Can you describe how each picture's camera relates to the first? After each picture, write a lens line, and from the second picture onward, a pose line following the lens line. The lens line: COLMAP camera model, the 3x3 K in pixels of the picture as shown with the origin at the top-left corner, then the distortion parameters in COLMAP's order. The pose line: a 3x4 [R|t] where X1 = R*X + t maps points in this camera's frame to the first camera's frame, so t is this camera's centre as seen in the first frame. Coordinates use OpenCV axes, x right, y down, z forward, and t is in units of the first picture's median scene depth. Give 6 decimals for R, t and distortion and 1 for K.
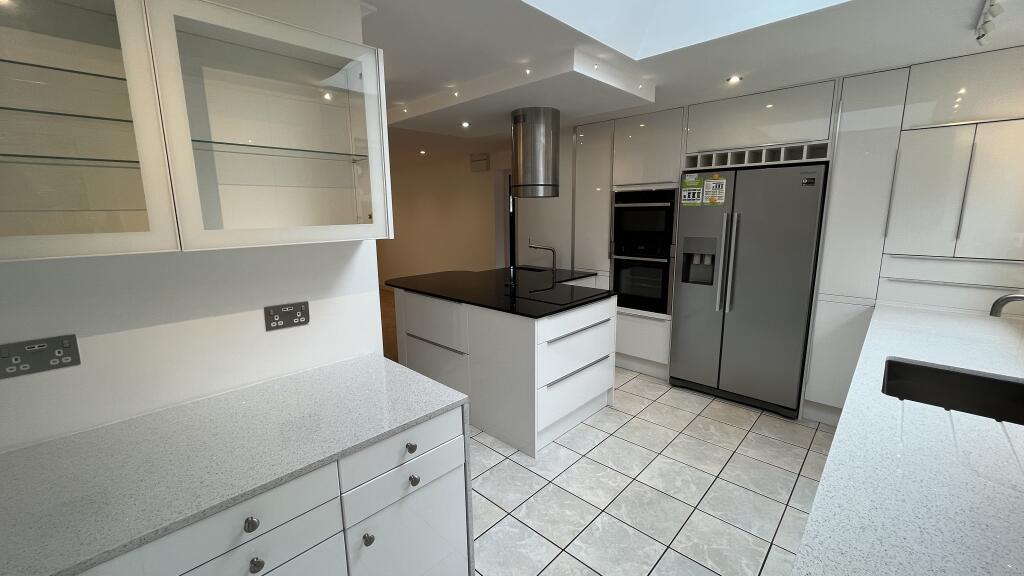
lens RADIAL K [[415.7, 0, 512.2], [0, 415.7, 283.2], [0, 0, 1]] dist [0.014015, 0.000234]
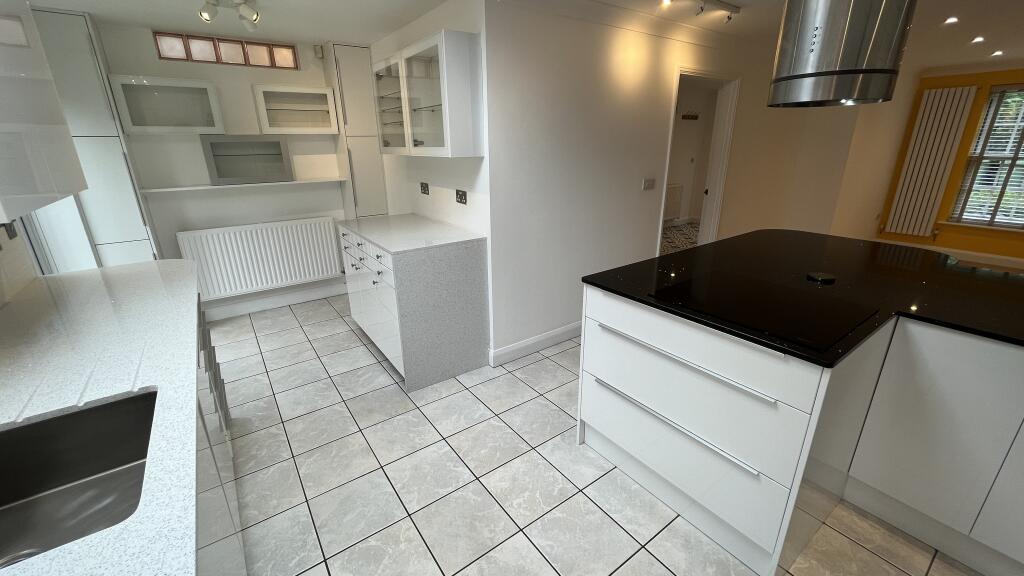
lens RADIAL K [[415.7, 0, 514.9], [0, 415.7, 289.0], [0, 0, 1]] dist [0.014015, 0.000234]
pose [[-0.187080, 0.337643, -0.922496, 0.917316], [-0.160917, 0.915857, 0.367847, -0.192564], [0.969075, 0.217262, -0.117006, 1.105844]]
